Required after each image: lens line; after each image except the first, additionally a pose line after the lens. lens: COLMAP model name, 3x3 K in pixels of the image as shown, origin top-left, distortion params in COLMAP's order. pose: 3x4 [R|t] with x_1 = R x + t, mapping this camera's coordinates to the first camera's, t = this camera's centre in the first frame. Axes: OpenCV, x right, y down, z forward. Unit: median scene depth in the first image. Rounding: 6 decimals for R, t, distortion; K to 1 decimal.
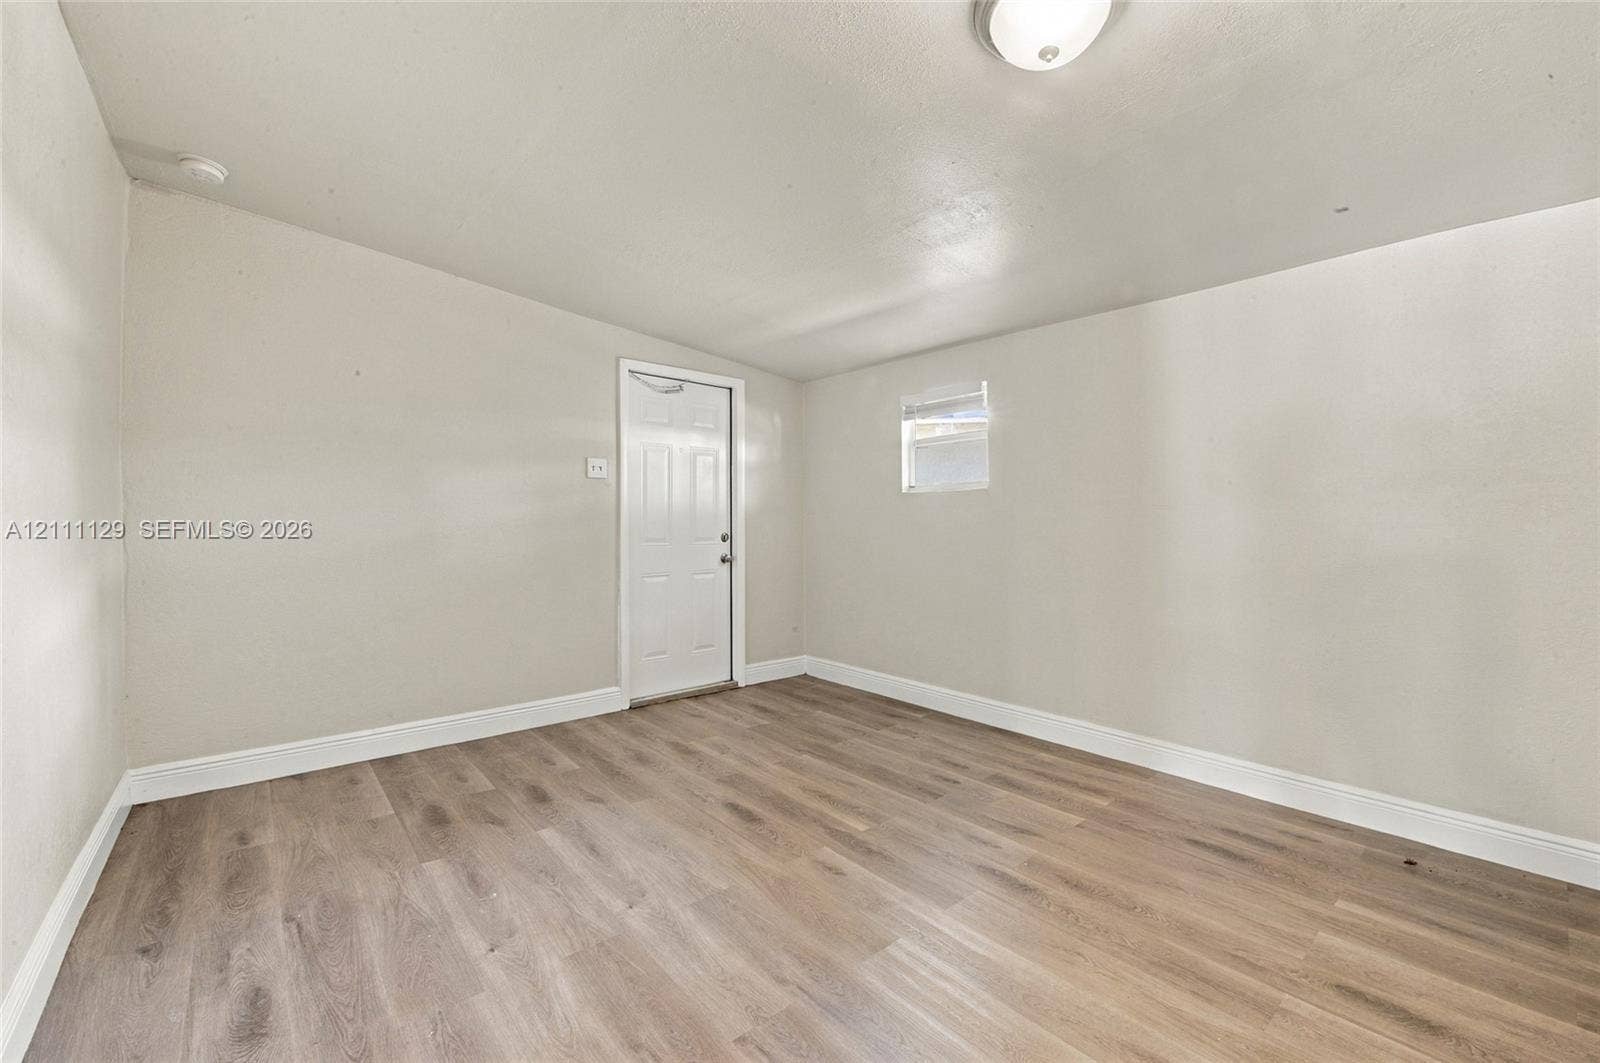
lens RADIAL K [[659.8, 0, 801.1], [0, 659.8, 516.8], [0, 0, 1]] dist [-0.012891, -0.000117]
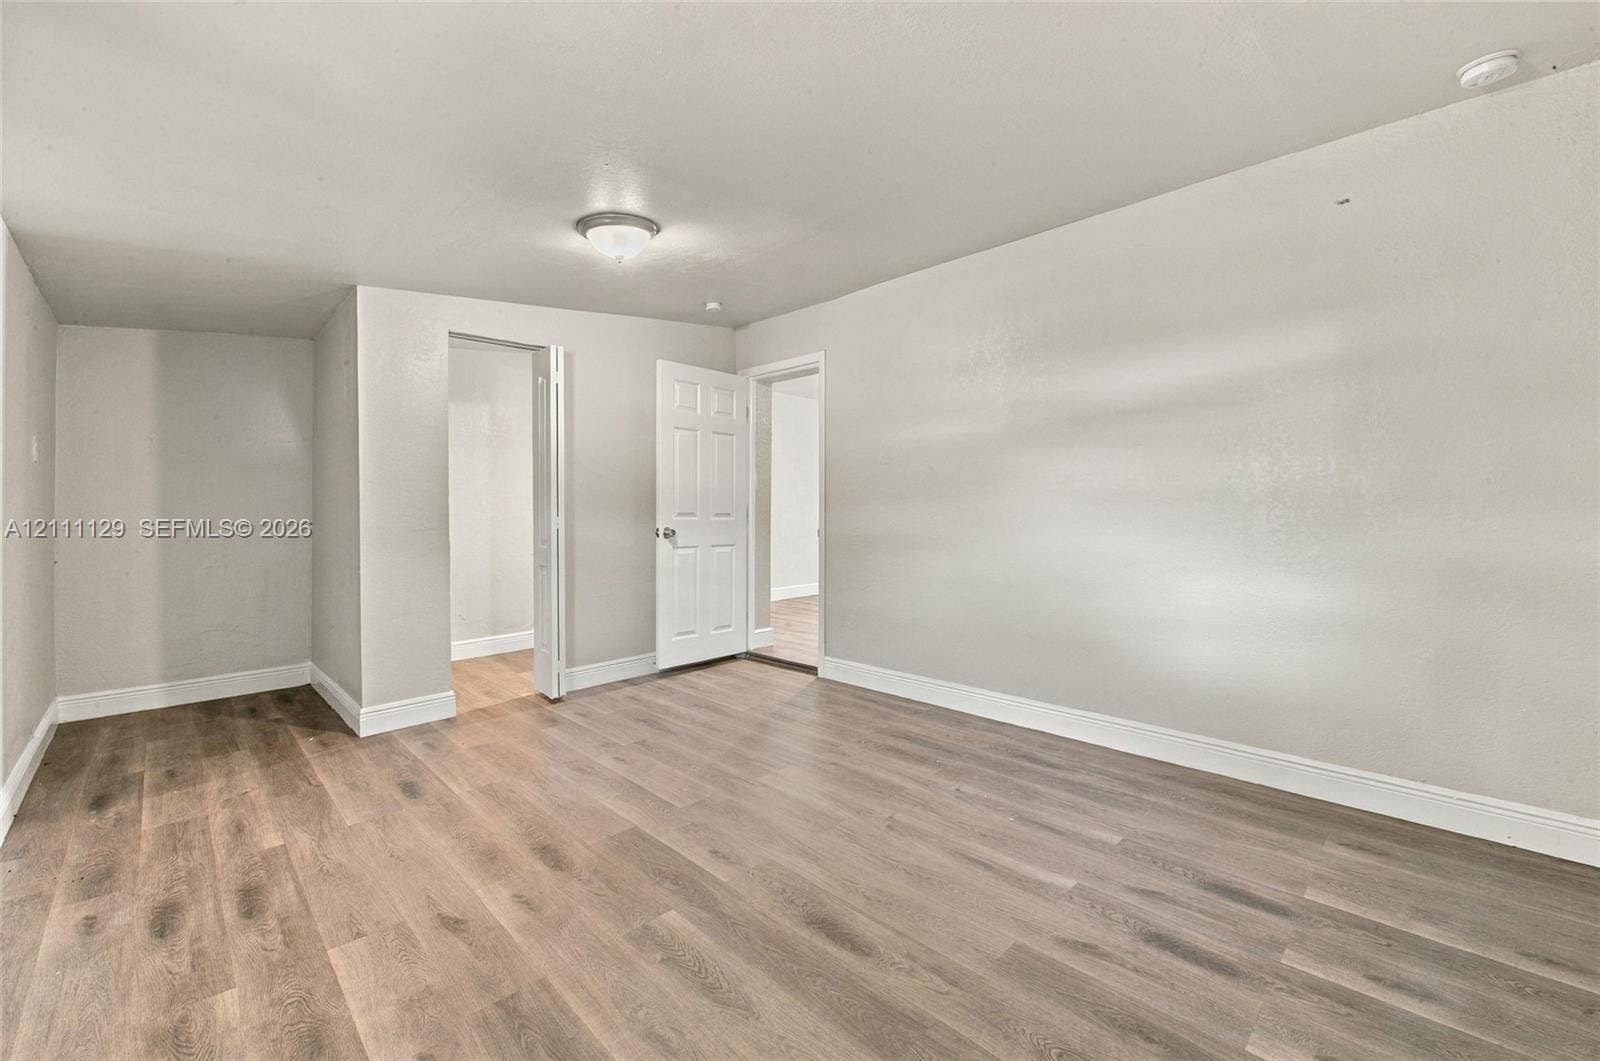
lens RADIAL K [[659.8, 0, 801.1], [0, 659.8, 515.8], [0, 0, 1]] dist [-0.012891, -0.000117]
pose [[-0.996987, 0.003927, -0.077472, 0.001579], [0.003882, 0.999992, 0.000739, 0.019762], [0.077475, 0.000436, -0.996994, 1.762610]]
